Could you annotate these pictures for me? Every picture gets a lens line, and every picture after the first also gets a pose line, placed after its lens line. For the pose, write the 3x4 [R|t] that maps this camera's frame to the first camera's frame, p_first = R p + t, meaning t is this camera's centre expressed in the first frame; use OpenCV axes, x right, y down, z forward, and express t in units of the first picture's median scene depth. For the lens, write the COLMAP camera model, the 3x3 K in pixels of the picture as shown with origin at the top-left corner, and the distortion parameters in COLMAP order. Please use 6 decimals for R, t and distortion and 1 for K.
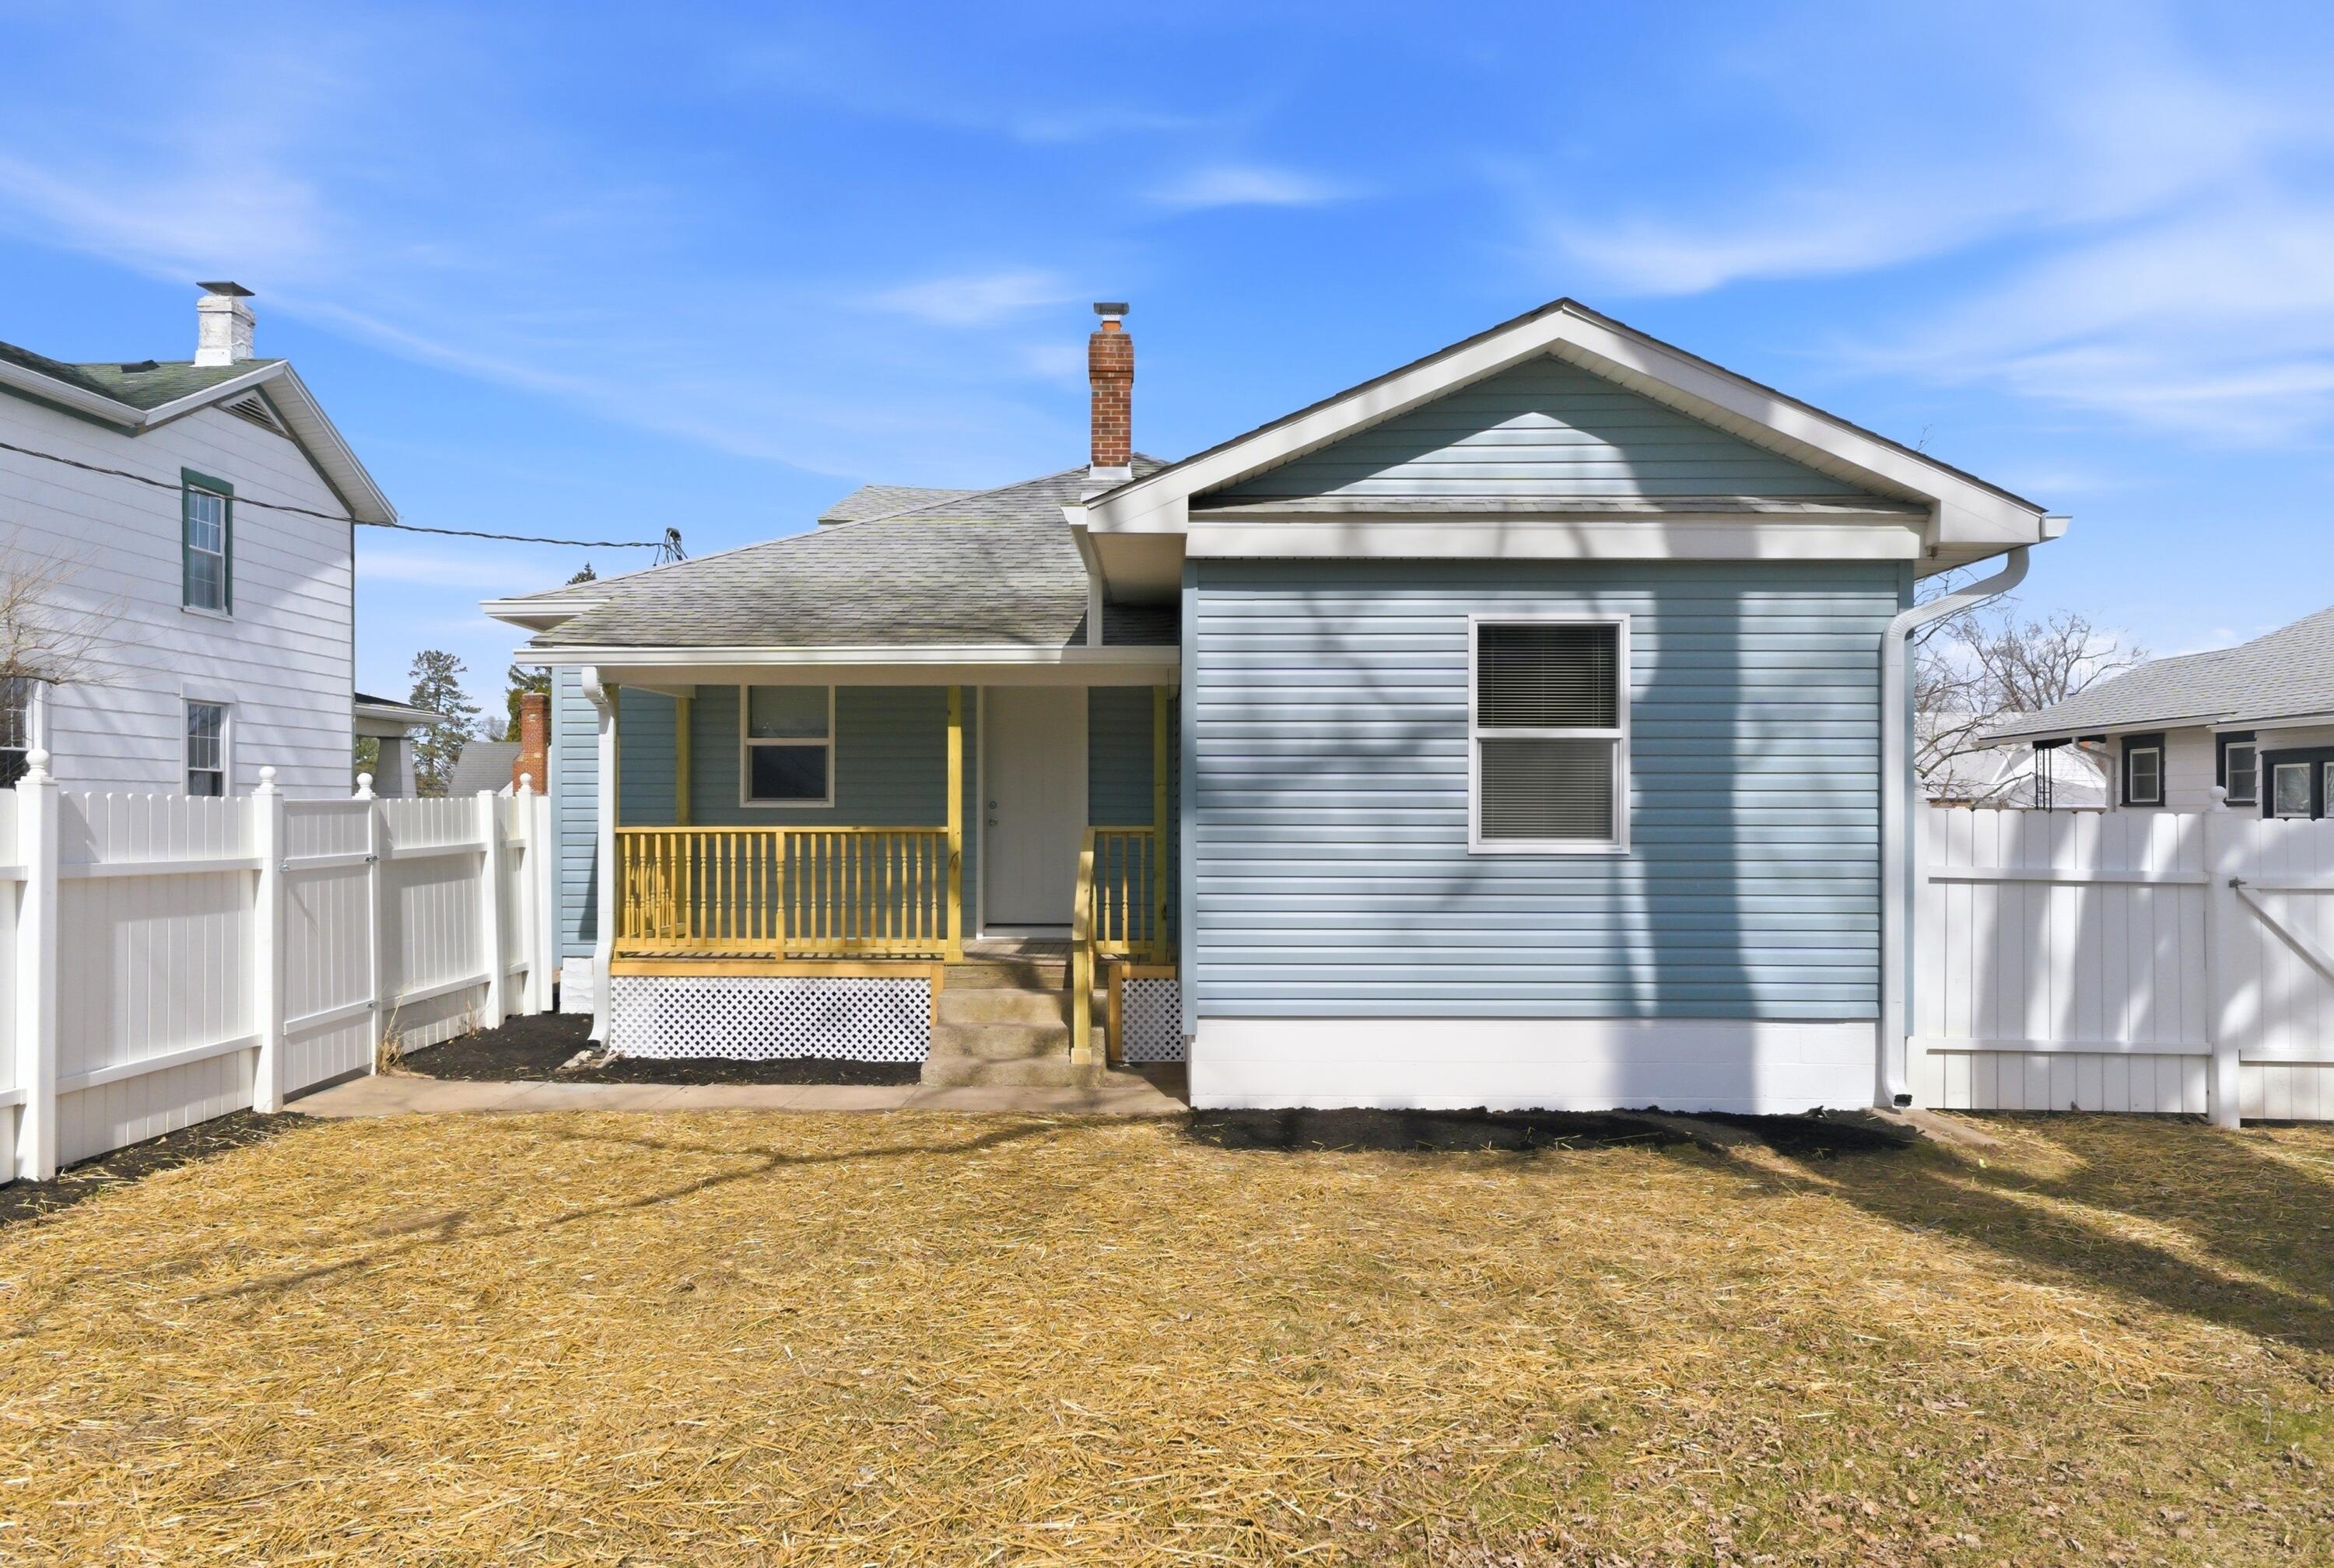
lens RADIAL K [[1628.5, 0, 1165.9], [0, 1628.5, 828.4], [0, 0, 1]] dist [-0.001226, 0.051384]
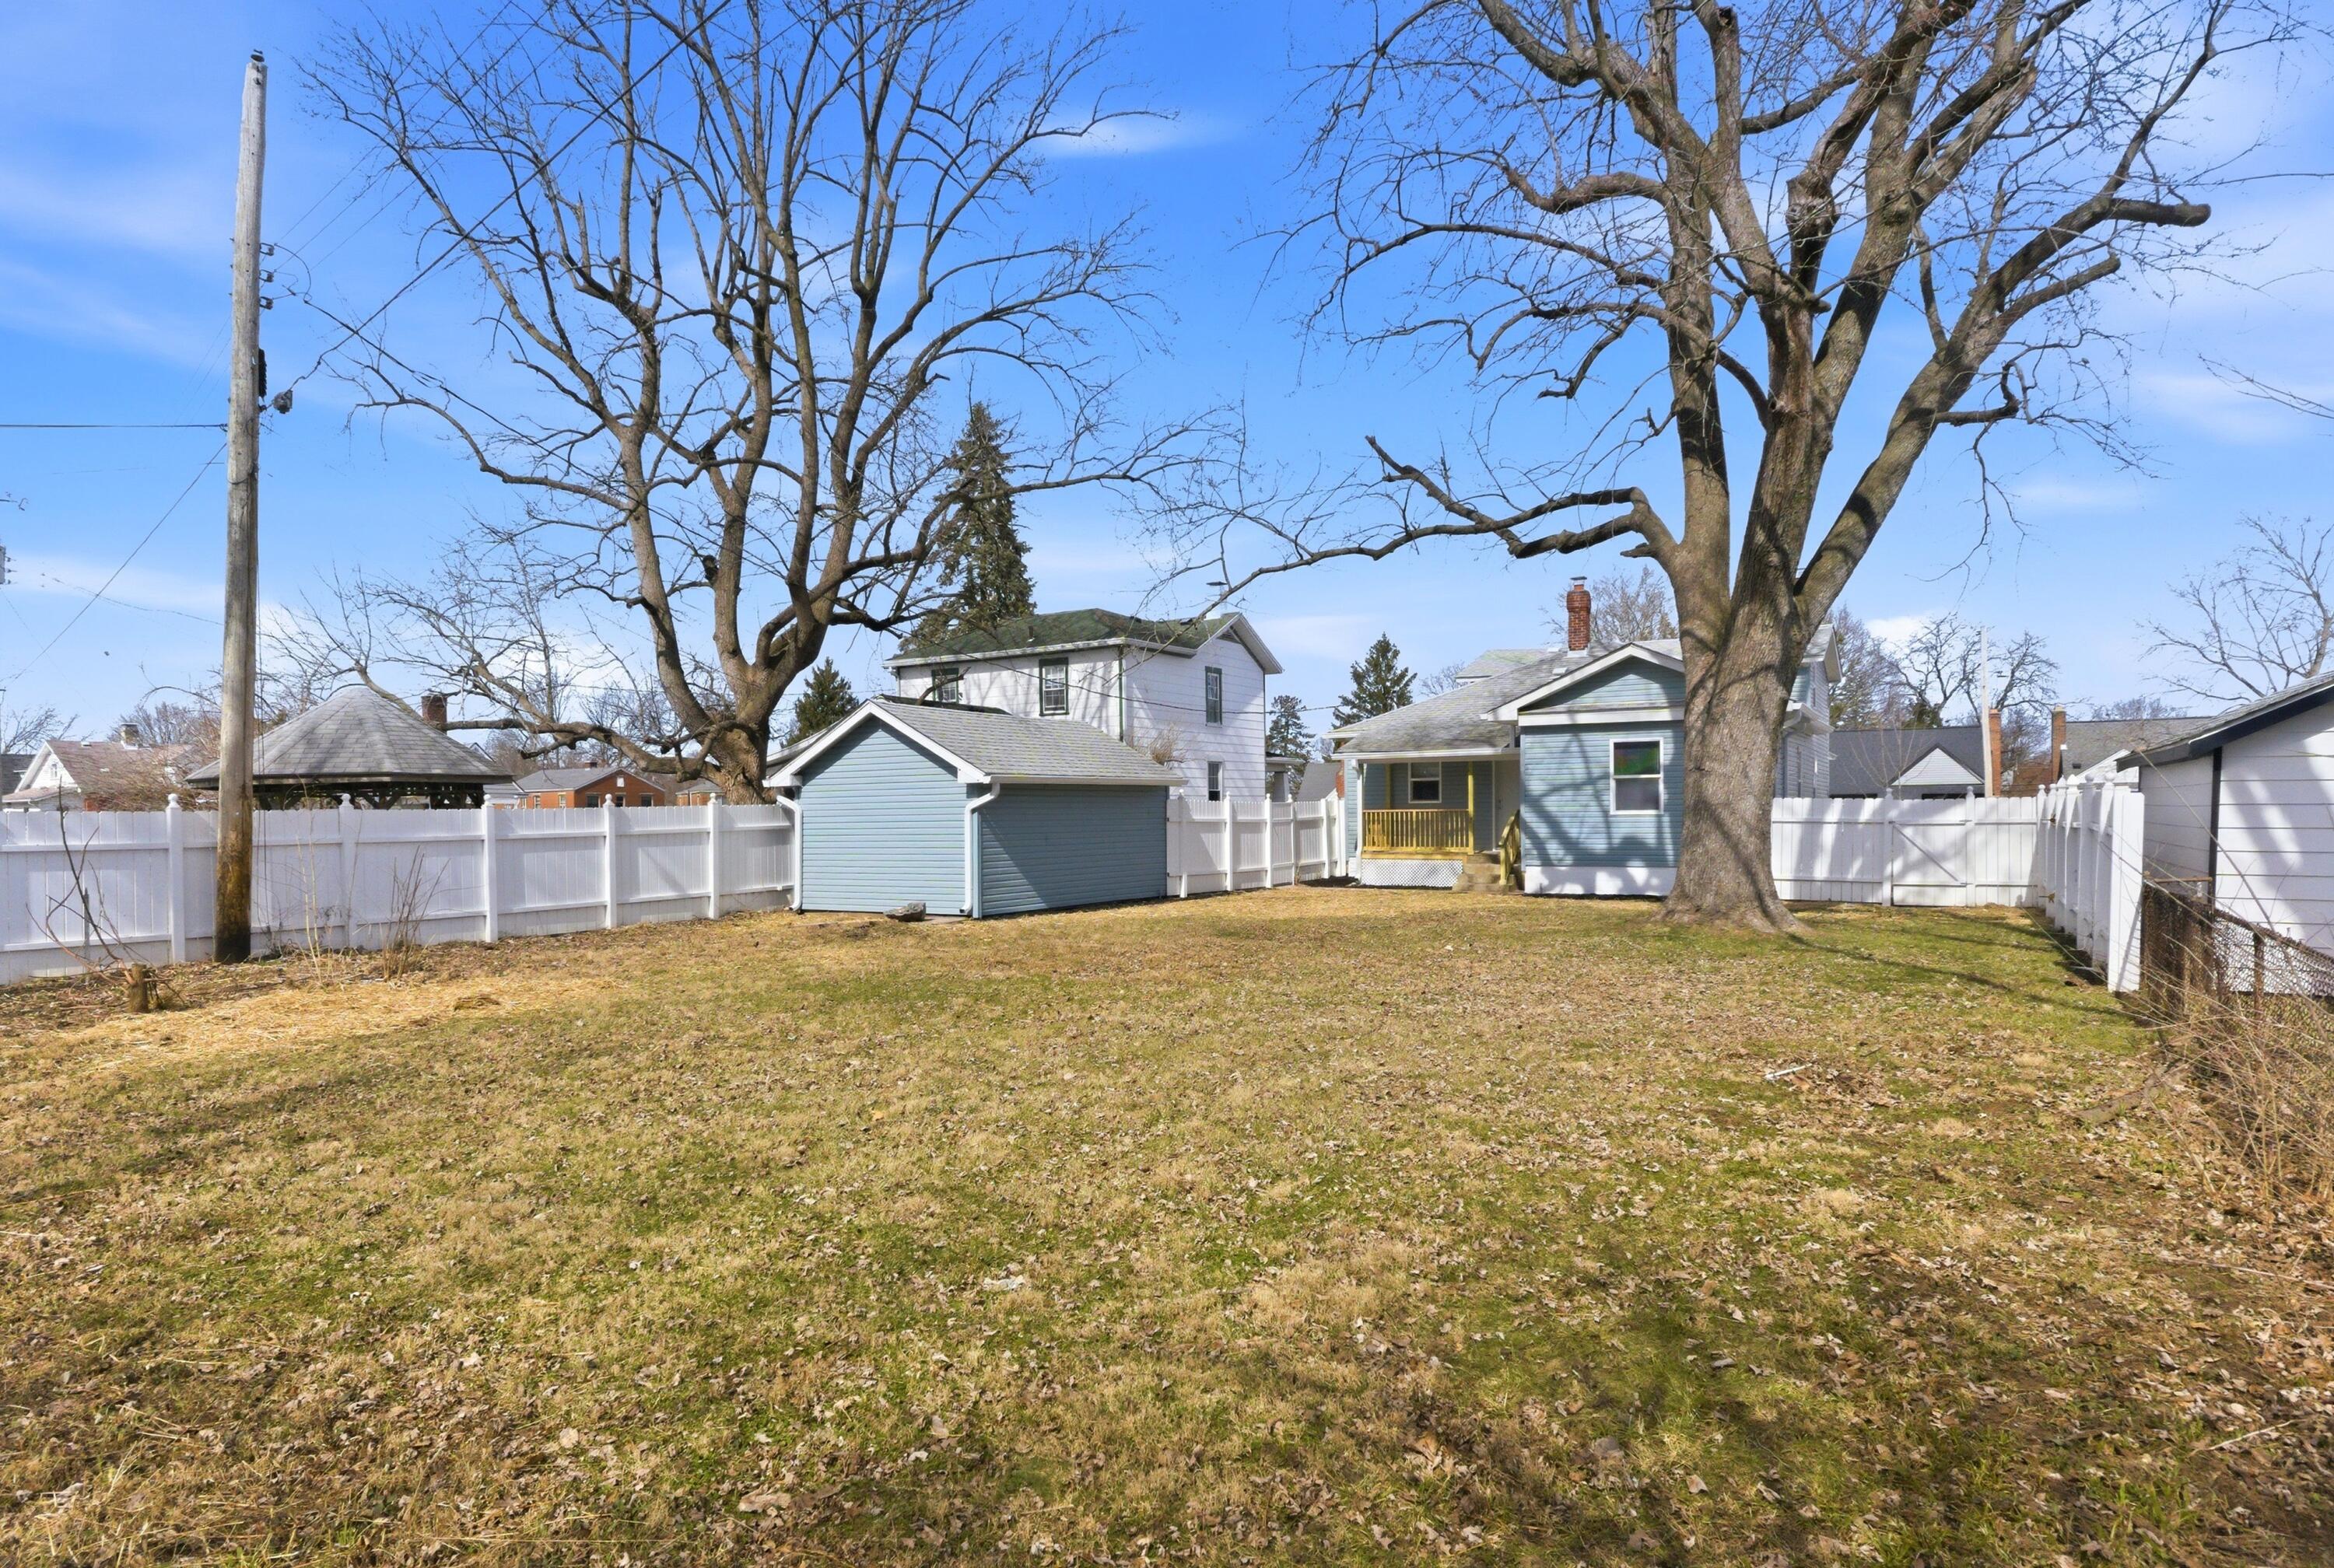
lens RADIAL K [[1325.6, 0, 1168.1], [0, 1325.6, 808.7], [0, 0, 1]] dist [0.000655, 0.000122]
pose [[0.873665, -0.012841, -0.486359, 0.563122], [0.009487, 0.999911, -0.009359, 0.016199], [0.486436, 0.003562, 0.873709, -1.376772]]
